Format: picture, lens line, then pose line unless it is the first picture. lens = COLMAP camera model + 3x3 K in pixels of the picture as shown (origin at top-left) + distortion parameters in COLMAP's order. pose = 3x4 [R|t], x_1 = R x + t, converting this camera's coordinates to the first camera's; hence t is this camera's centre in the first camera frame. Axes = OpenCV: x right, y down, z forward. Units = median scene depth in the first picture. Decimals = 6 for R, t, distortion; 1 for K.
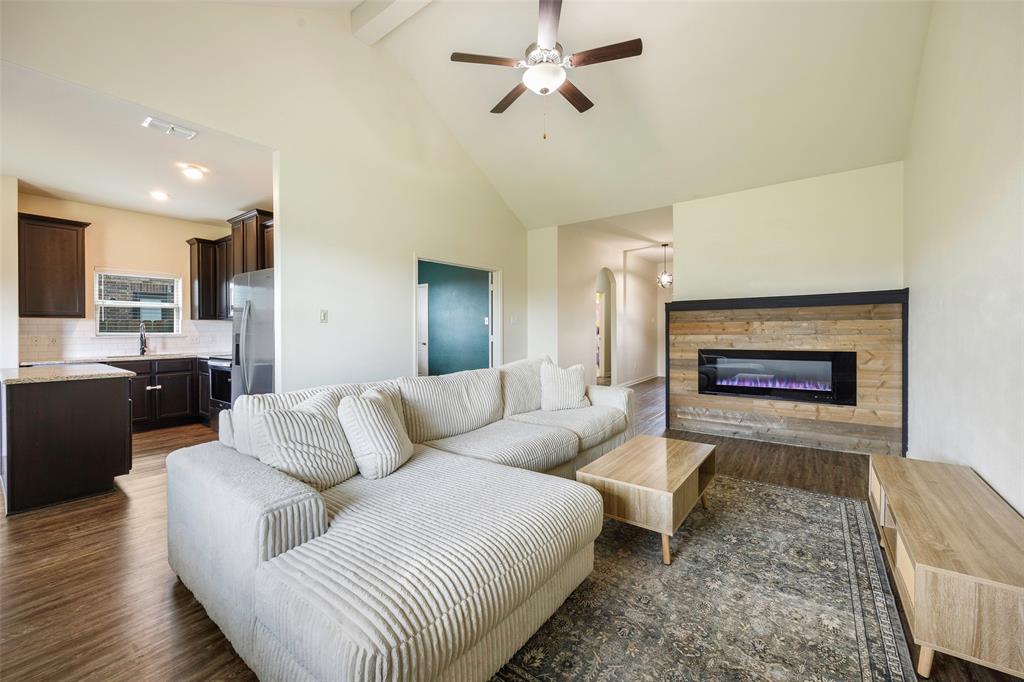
lens RADIAL K [[404.8, 0, 512.0], [0, 404.8, 341.0], [0, 0, 1]] dist [0.000373, -0.000026]
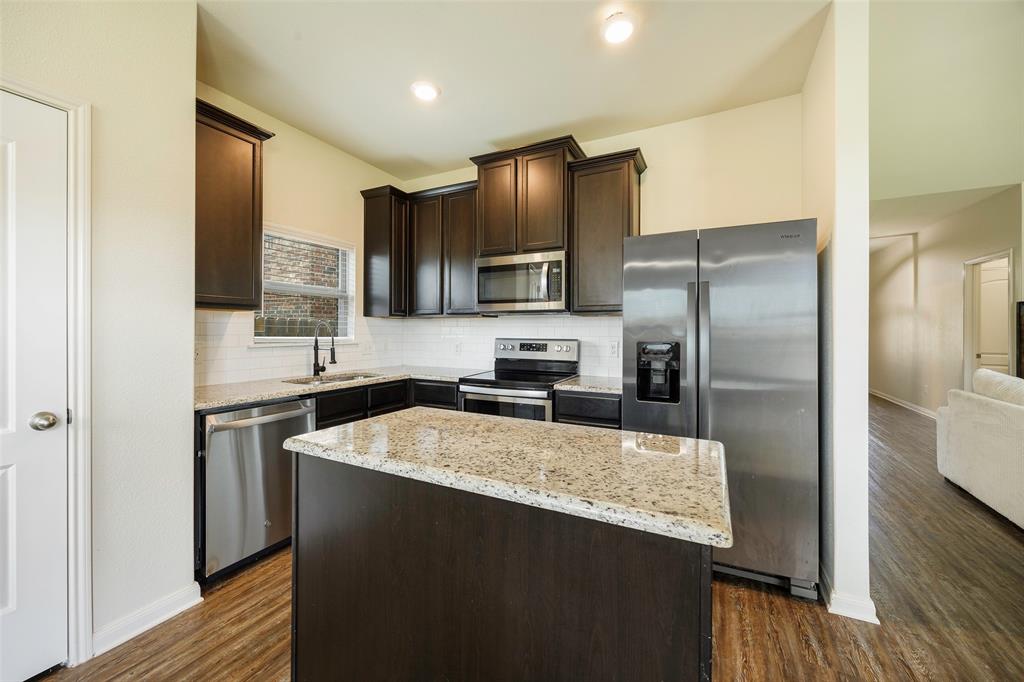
lens RADIAL K [[399.4, 0, 511.2], [0, 399.4, 333.0], [0, 0, 1]] dist [-0.001662, -0.000279]
pose [[0.986868, 0.006305, 0.161404, -0.743515], [-0.003118, 0.999795, -0.019994, -0.016452], [-0.161497, 0.019228, 0.986686, 0.387581]]
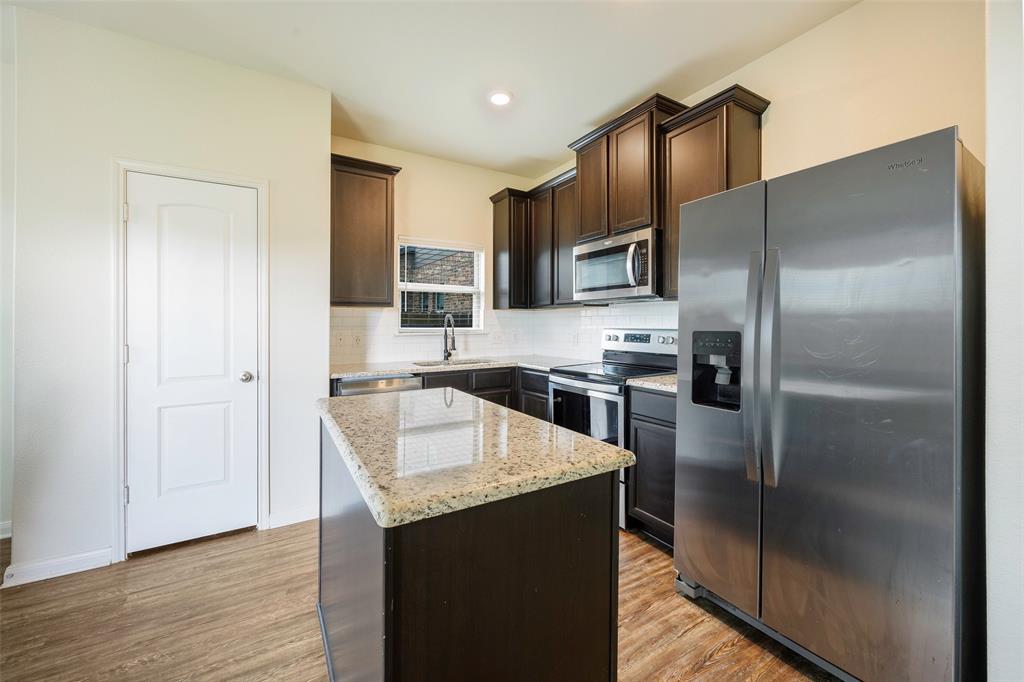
lens RADIAL K [[407.8, 0, 506.4], [0, 407.8, 325.9], [0, 0, 1]] dist [-0.001513, -0.000553]
pose [[0.919460, 0.000606, -0.393183, -0.549337], [-0.007767, 0.999832, -0.016624, -0.013287], [0.393107, 0.018339, 0.919310, 0.398098]]
